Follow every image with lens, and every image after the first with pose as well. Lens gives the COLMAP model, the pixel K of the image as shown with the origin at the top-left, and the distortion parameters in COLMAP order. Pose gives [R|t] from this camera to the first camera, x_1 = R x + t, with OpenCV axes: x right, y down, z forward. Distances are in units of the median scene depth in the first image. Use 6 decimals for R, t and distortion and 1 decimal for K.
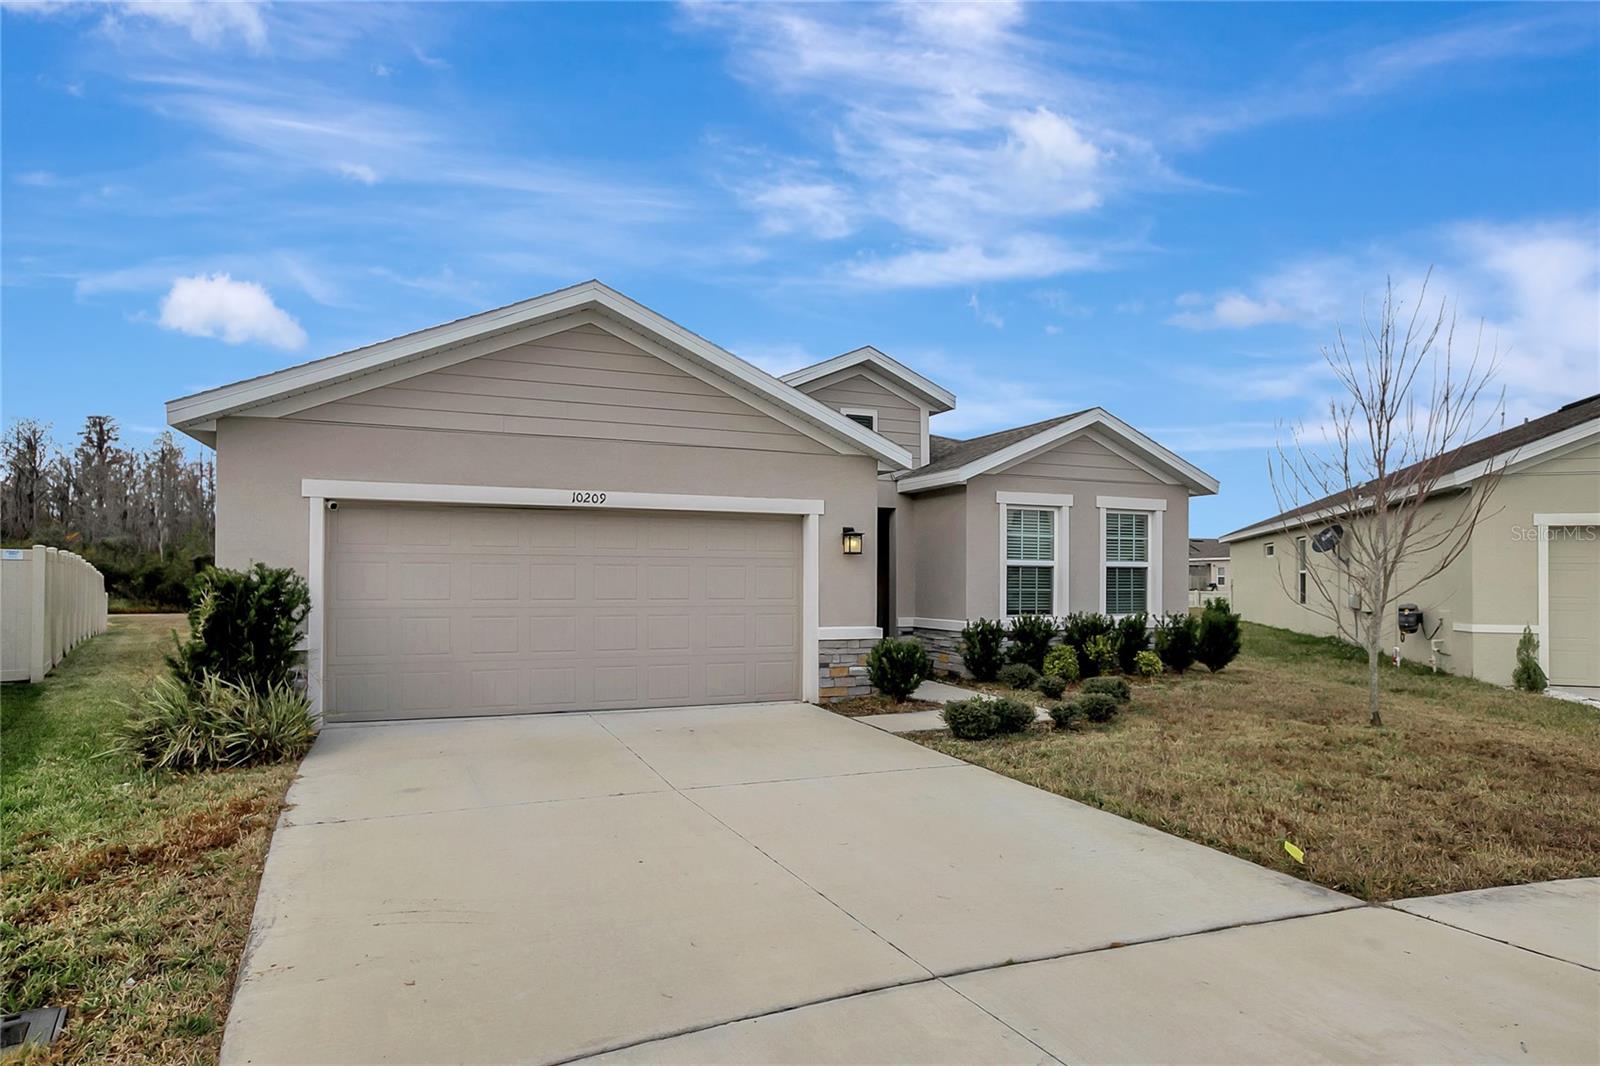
lens RADIAL K [[944.4, 0, 839.9], [0, 944.4, 560.6], [0, 0, 1]] dist [0.005983, 0.003536]
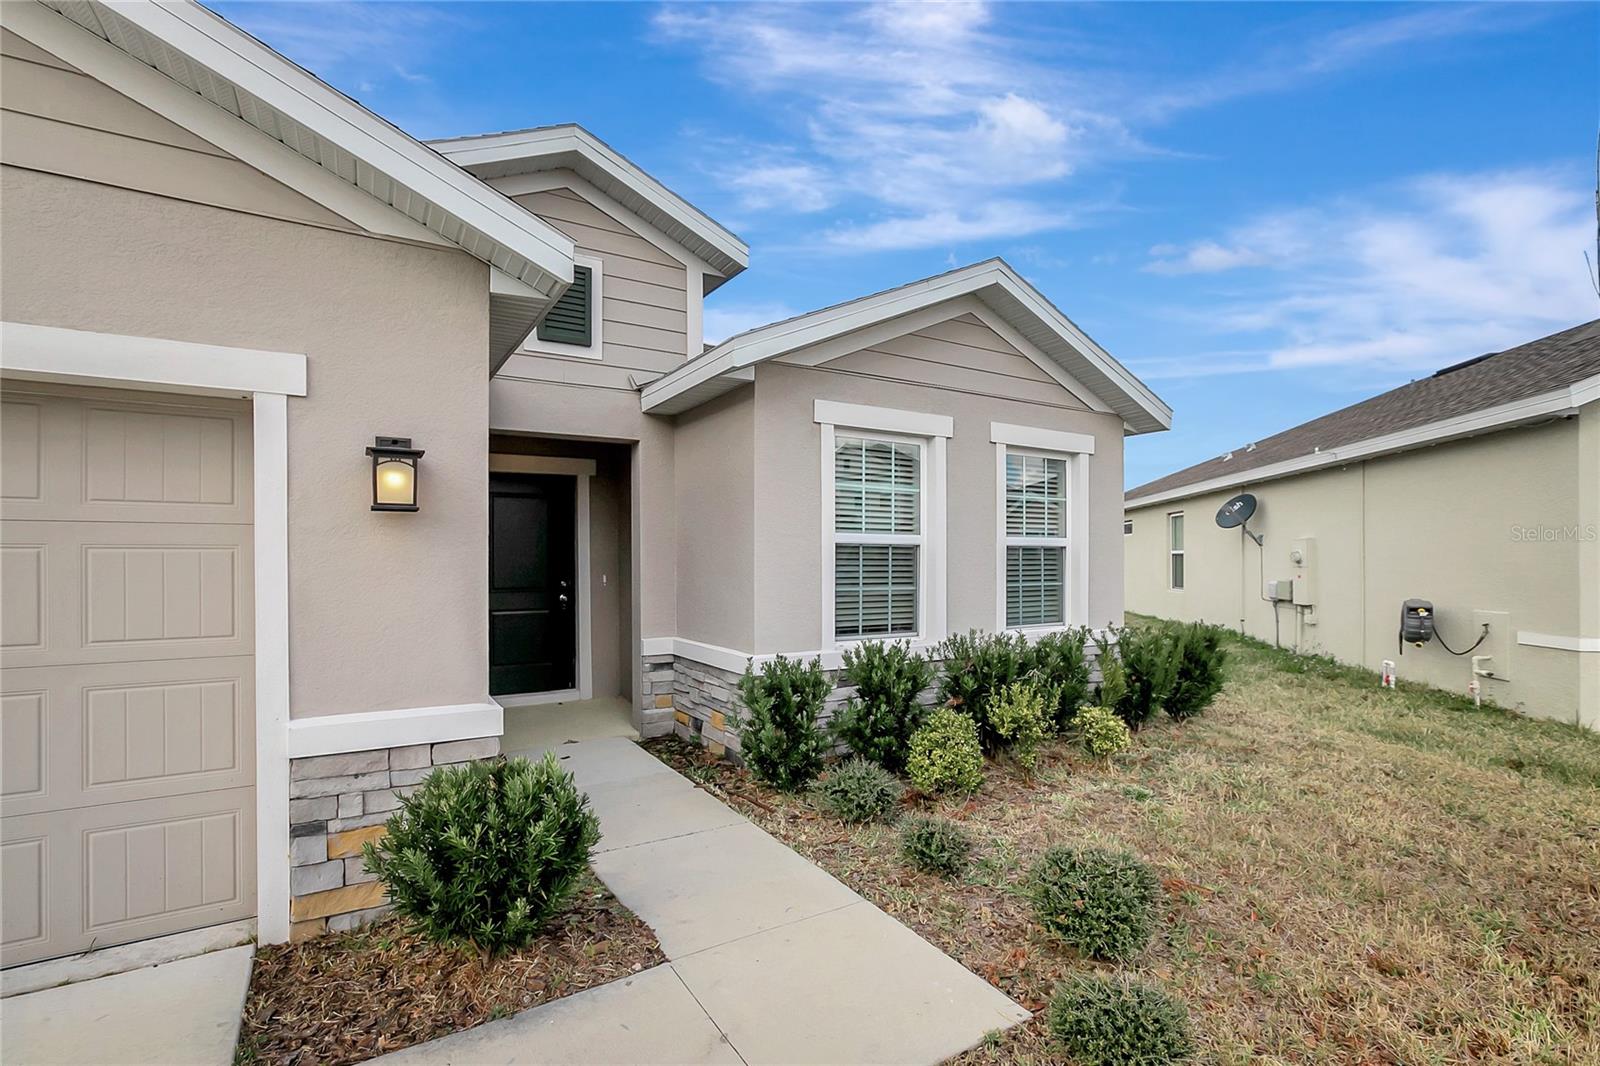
lens RADIAL K [[733.0, 0, 780.0], [0, 733.0, 564.6], [0, 0, 1]] dist [-0.015711, 0.005945]
pose [[0.996177, -0.002592, 0.087315, 0.115838], [-0.000171, 0.999500, 0.031626, 0.004077], [-0.087353, -0.031520, 0.995679, 0.624587]]
